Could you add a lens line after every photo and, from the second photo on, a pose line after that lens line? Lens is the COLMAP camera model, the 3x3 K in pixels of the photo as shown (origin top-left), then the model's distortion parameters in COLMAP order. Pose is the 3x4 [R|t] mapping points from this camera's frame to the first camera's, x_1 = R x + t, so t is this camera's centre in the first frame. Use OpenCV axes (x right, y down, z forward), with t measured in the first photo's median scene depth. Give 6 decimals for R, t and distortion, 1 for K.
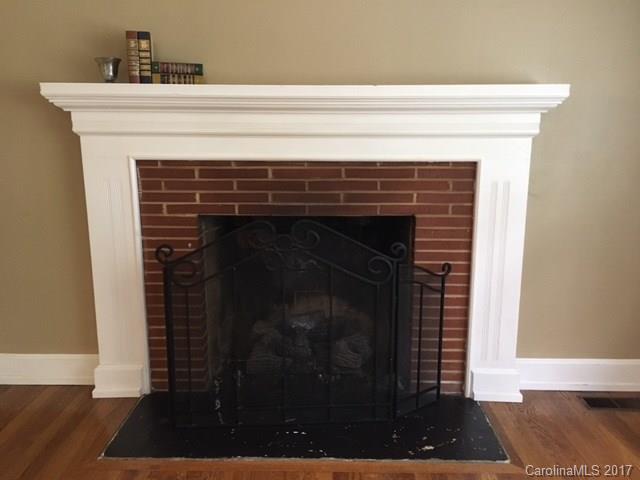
lens RADIAL K [[545.4, 0, 334.3], [0, 545.4, 243.3], [0, 0, 1]] dist [0.083185, -0.109499]
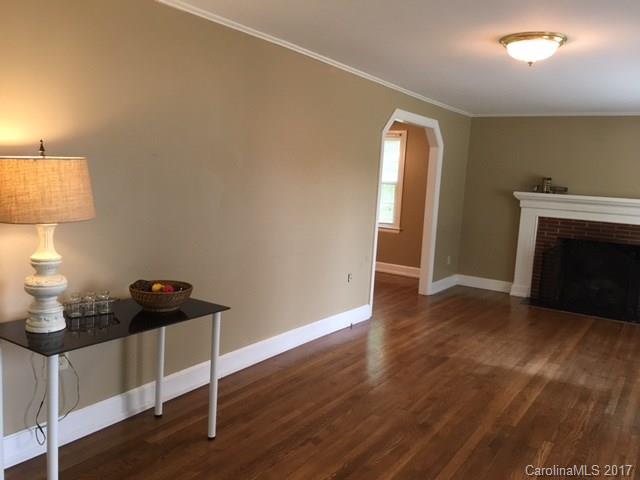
lens RADIAL K [[545.4, 0, 318.7], [0, 545.4, 236.6], [0, 0, 1]] dist [0.083185, -0.109499]
pose [[0.843913, 0.106830, -0.525736, 0.224919], [-0.167726, 0.983387, -0.069410, 0.368732], [0.509587, 0.146755, 0.847811, -2.166892]]
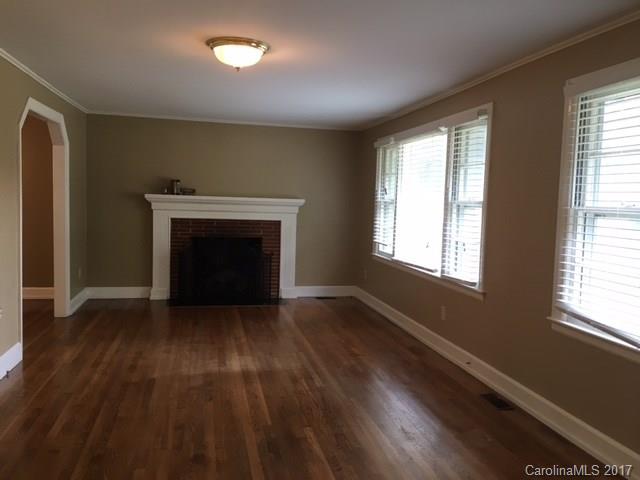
lens RADIAL K [[545.4, 0, 322.5], [0, 545.4, 239.4], [0, 0, 1]] dist [0.083185, -0.109499]
pose [[0.972499, 0.010787, 0.232657, -0.246374], [0.019330, 0.991743, -0.126780, 0.368502], [-0.232104, 0.127791, 0.964260, -2.122792]]
